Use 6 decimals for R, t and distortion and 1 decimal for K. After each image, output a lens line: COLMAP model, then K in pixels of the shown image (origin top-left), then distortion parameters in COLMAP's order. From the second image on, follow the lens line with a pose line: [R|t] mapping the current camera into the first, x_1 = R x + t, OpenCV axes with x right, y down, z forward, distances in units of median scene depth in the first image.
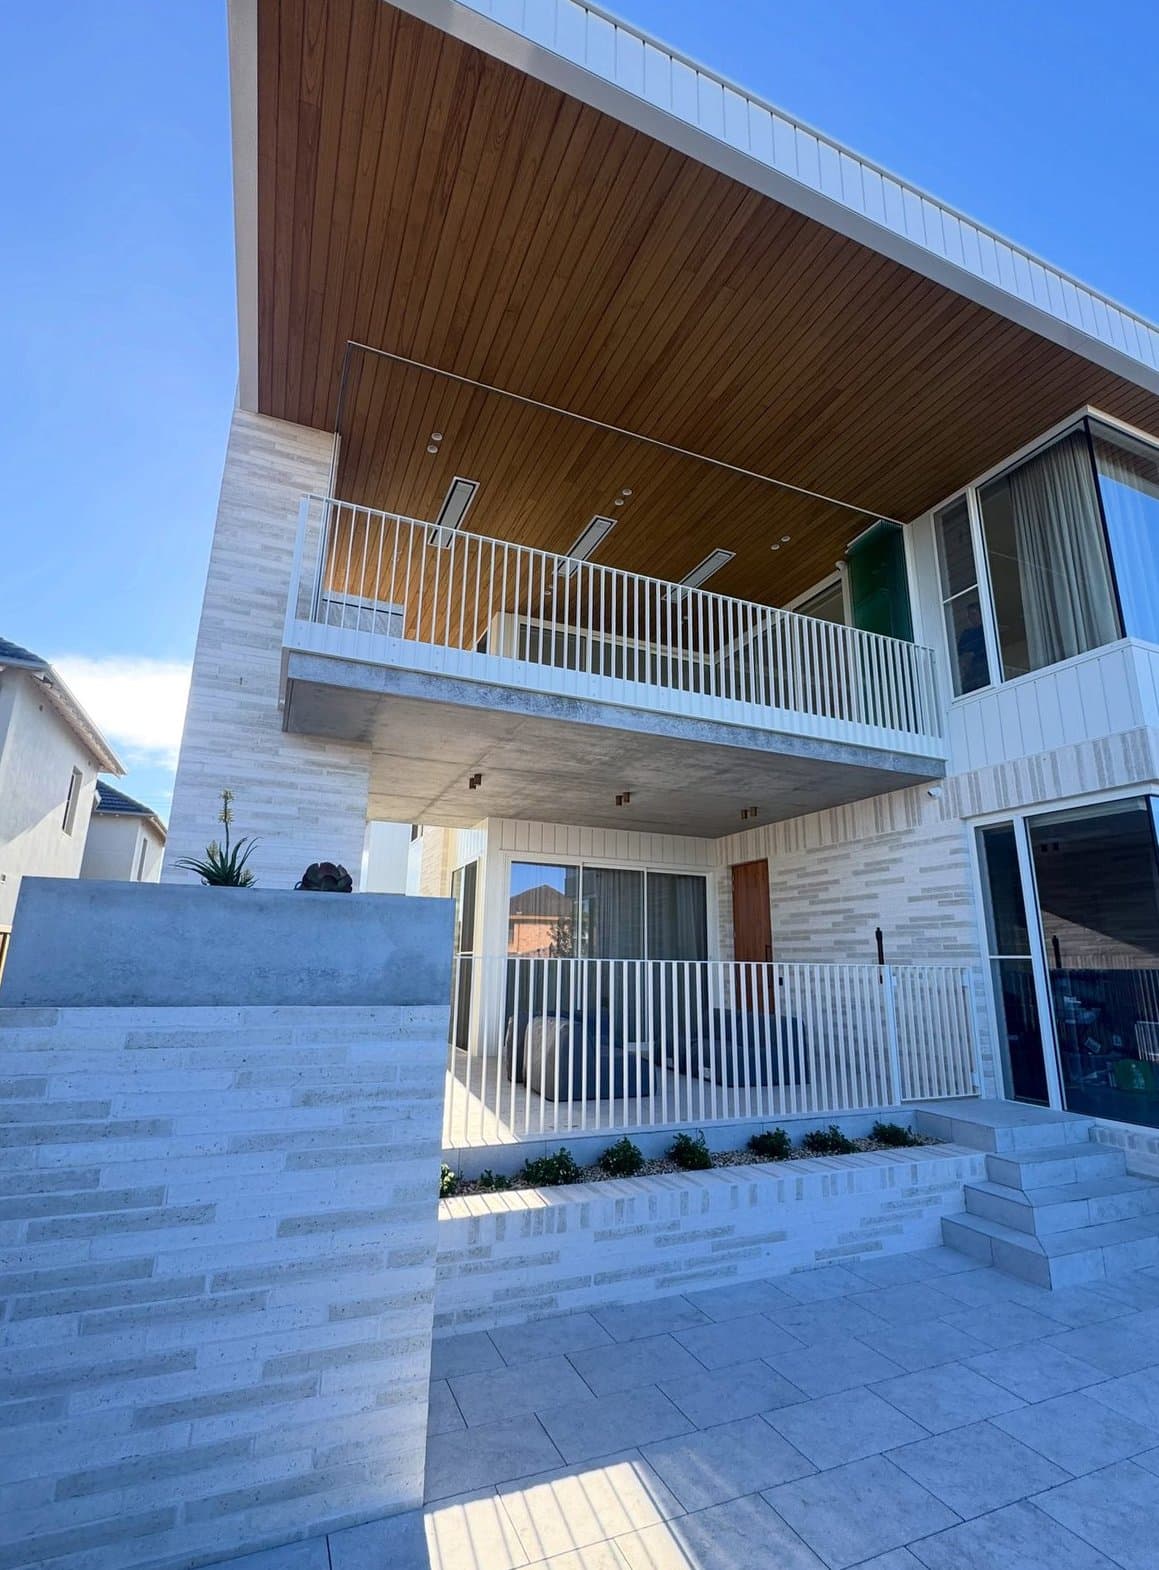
lens RADIAL K [[727.2, 0, 581.0], [0, 727.2, 782.9], [0, 0, 1]] dist [-0.001887, -0.000162]
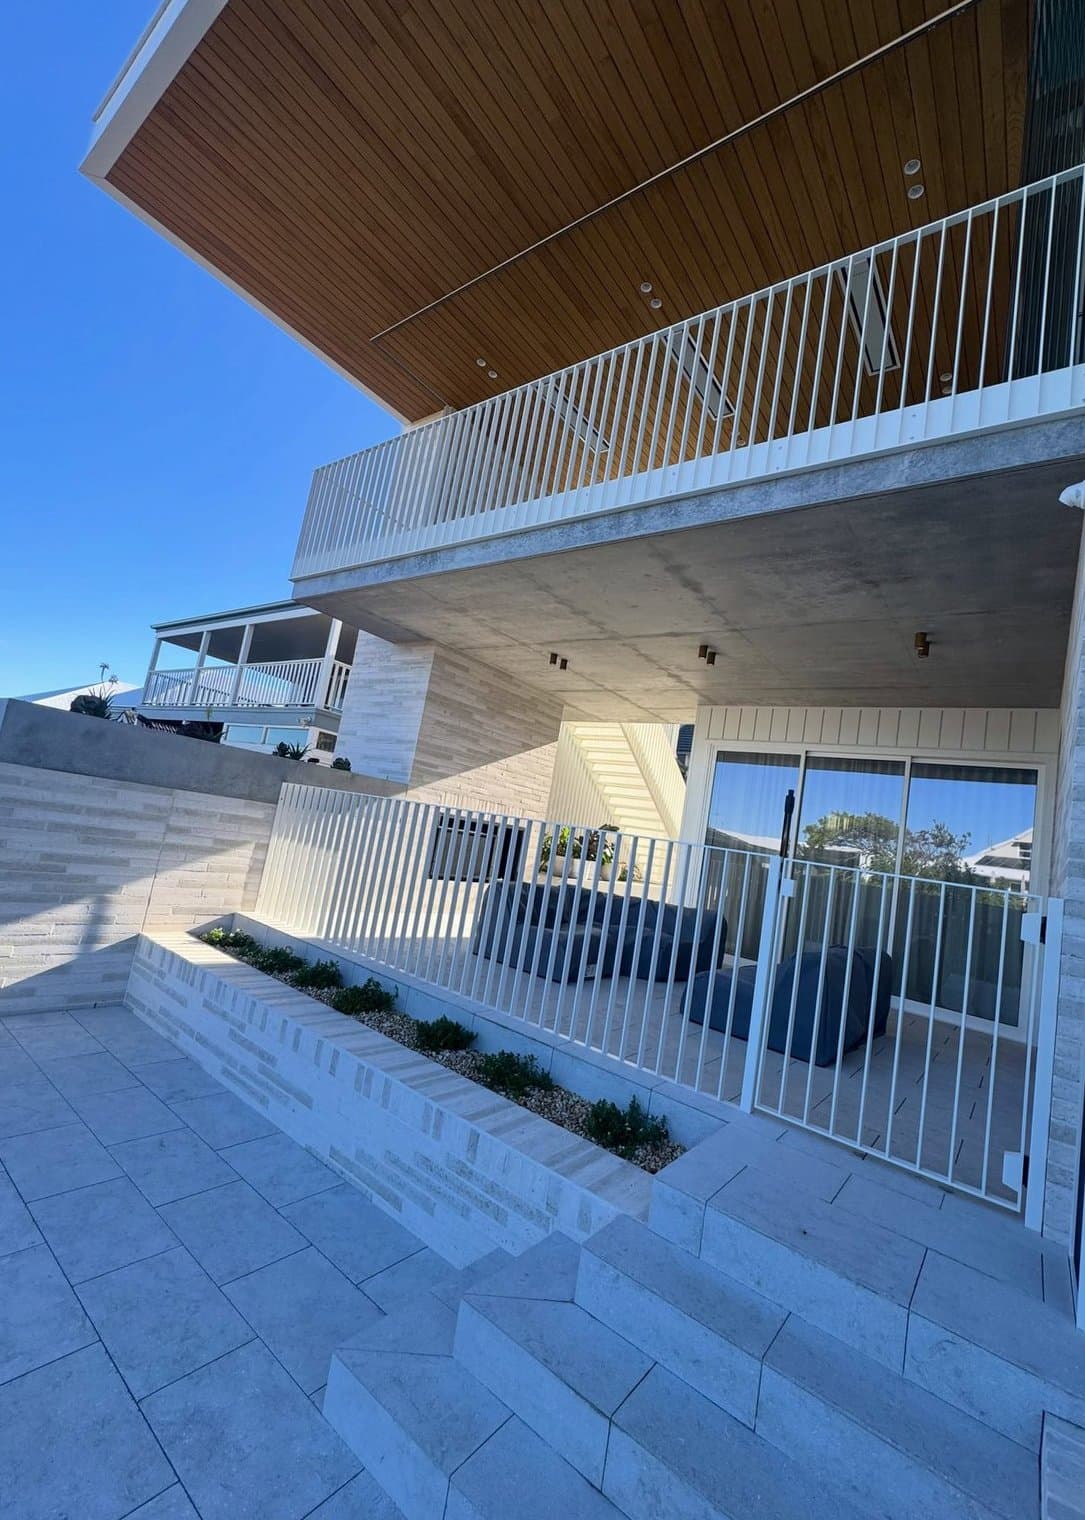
lens RADIAL K [[634.7, 0, 545.1], [0, 634.7, 758.9], [0, 0, 1]] dist [-0.005041, -0.000435]
pose [[0.487077, -0.040664, -0.872412, 0.807159], [0.055623, 0.998332, -0.015478, 0.191346], [0.871586, -0.040988, 0.488526, 0.677992]]
